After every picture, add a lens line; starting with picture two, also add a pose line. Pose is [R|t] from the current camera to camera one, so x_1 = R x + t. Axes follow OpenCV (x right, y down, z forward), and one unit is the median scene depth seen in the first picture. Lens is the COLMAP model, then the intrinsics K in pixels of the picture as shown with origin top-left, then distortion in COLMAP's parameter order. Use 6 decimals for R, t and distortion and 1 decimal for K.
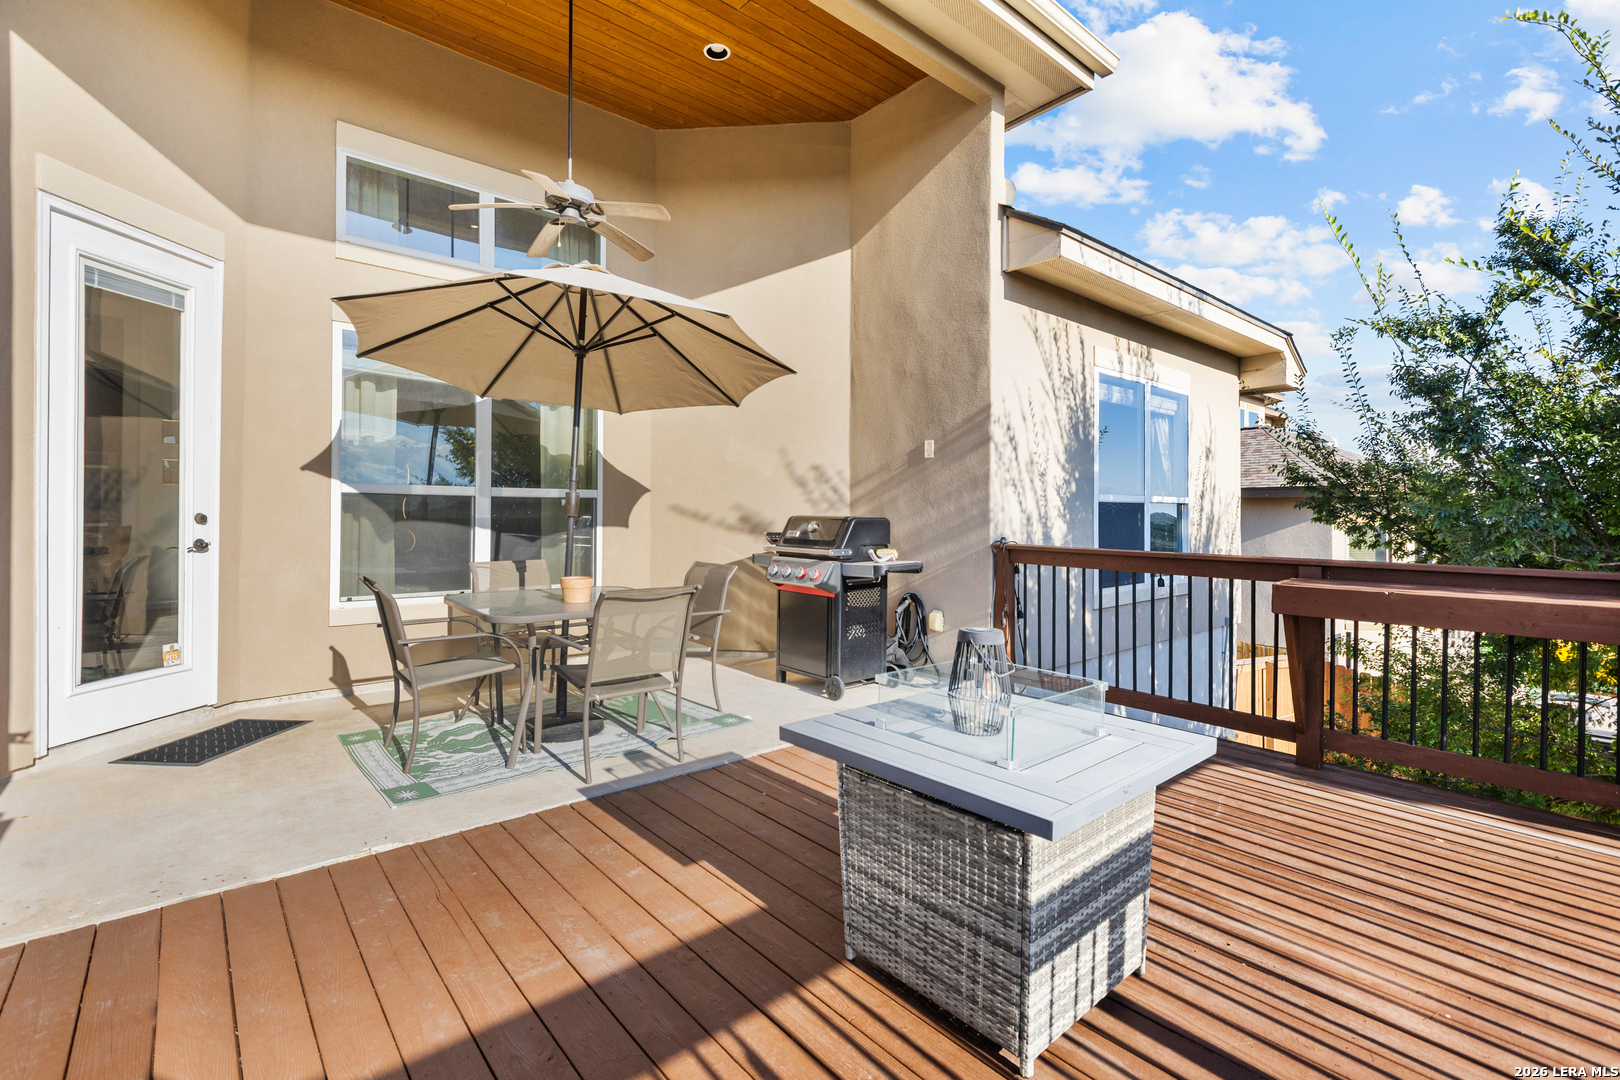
lens RADIAL K [[731.0, 0, 806.0], [0, 731.0, 529.5], [0, 0, 1]] dist [-0.003036, 0.000483]
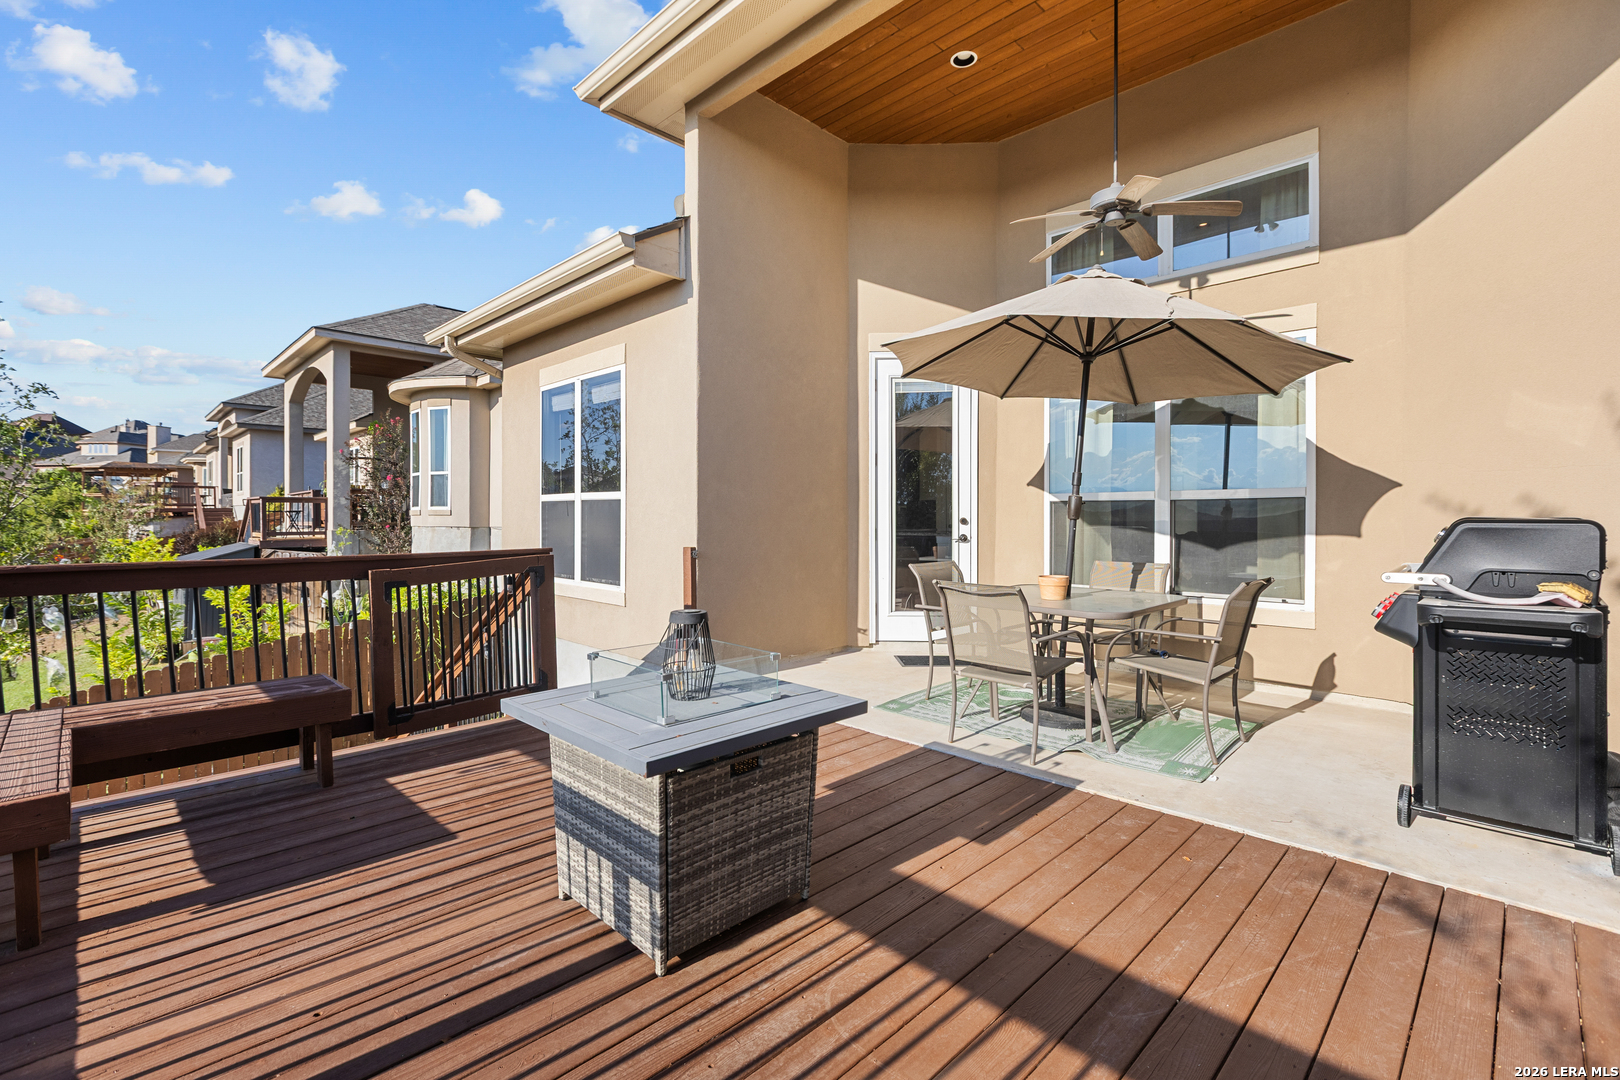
lens RADIAL K [[731.0, 0, 805.9], [0, 731.0, 532.7], [0, 0, 1]] dist [-0.003036, 0.000483]
pose [[0.082296, 0.016133, -0.996477, 0.712773], [-0.020045, 0.999693, 0.014530, -0.006823], [0.996406, 0.018778, 0.082594, 0.541144]]
